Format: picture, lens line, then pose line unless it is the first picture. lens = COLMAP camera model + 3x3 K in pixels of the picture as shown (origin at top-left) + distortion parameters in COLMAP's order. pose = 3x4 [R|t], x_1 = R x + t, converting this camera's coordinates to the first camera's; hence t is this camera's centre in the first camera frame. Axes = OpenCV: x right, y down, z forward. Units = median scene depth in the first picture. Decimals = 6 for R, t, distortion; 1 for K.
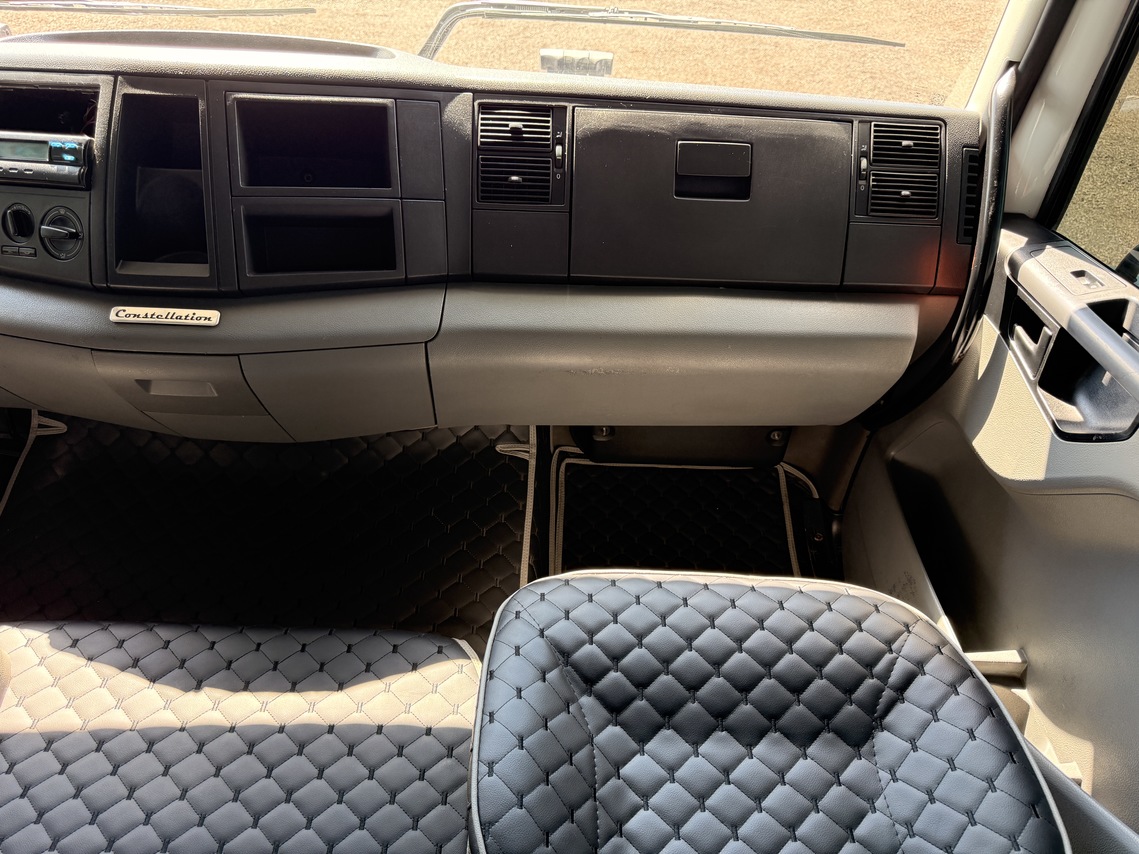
lens RADIAL K [[813.0, 0, 563.7], [0, 813.0, 430.1], [0, 0, 1]] dist [0.015040, -0.024943]
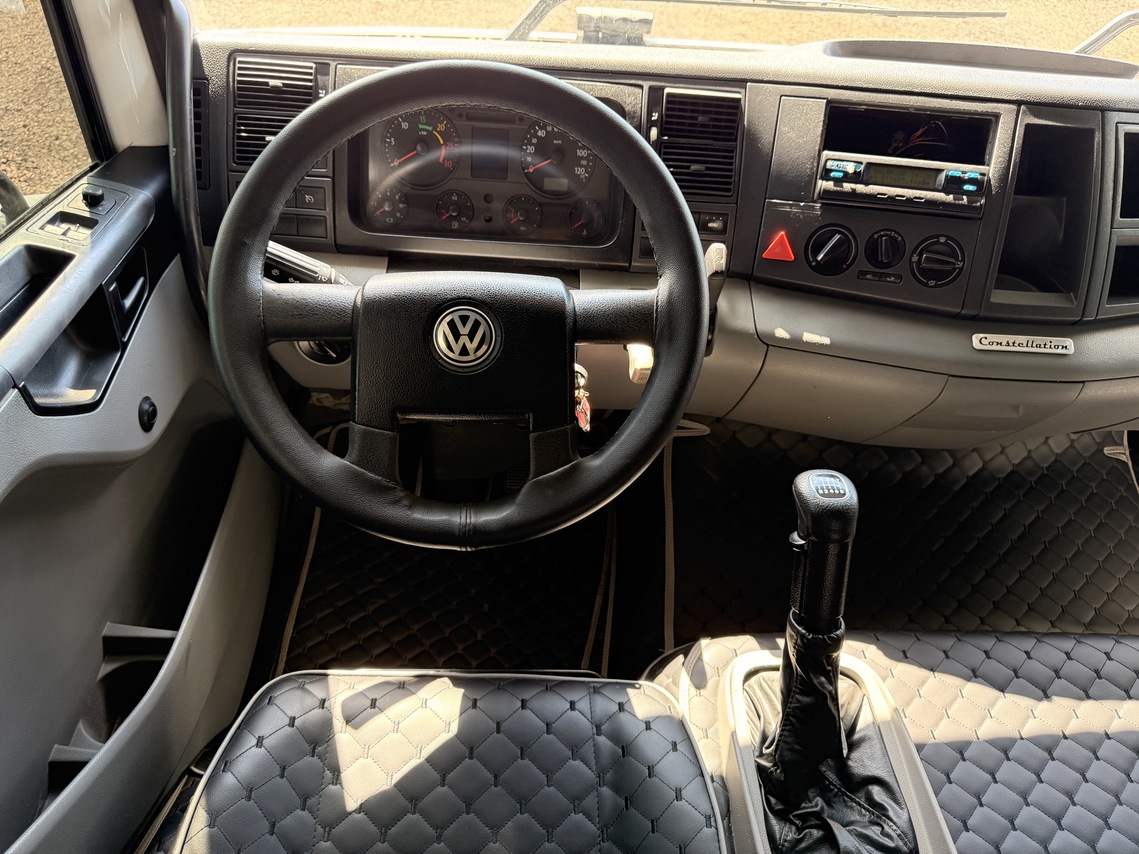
lens RADIAL K [[813.0, 0, 567.0], [0, 813.0, 436.7], [0, 0, 1]] dist [0.015040, -0.024943]
pose [[0.999105, 0.006458, 0.041794, -1.106428], [-0.010021, 0.996279, 0.085602, -0.106024], [-0.041086, -0.085944, 0.995452, -0.006274]]
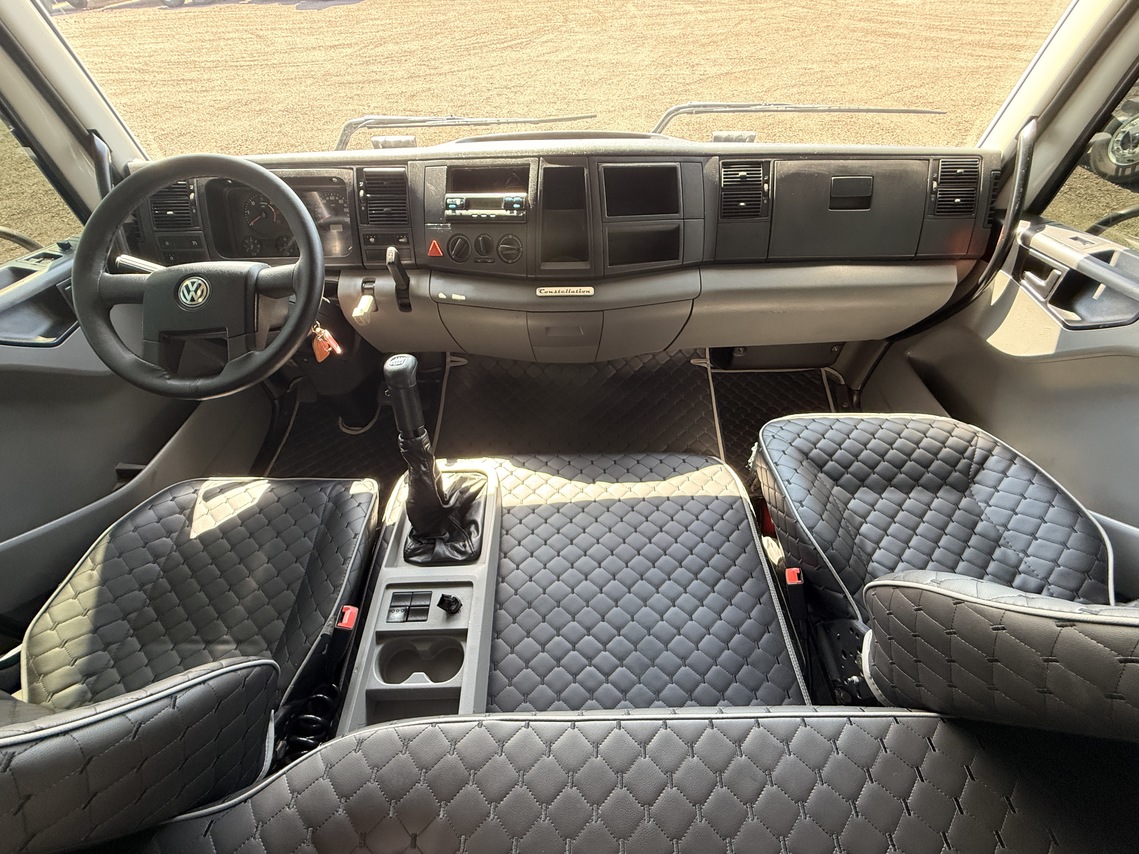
lens RADIAL K [[456.4, 0, 562.4], [0, 456.4, 427.7], [0, 0, 1]] dist [-0.000739, 0.000082]
pose [[0.998342, -0.044107, -0.036983, -0.470857], [0.048169, 0.991929, 0.117287, 0.049156], [0.031512, -0.118874, 0.992409, -0.089077]]
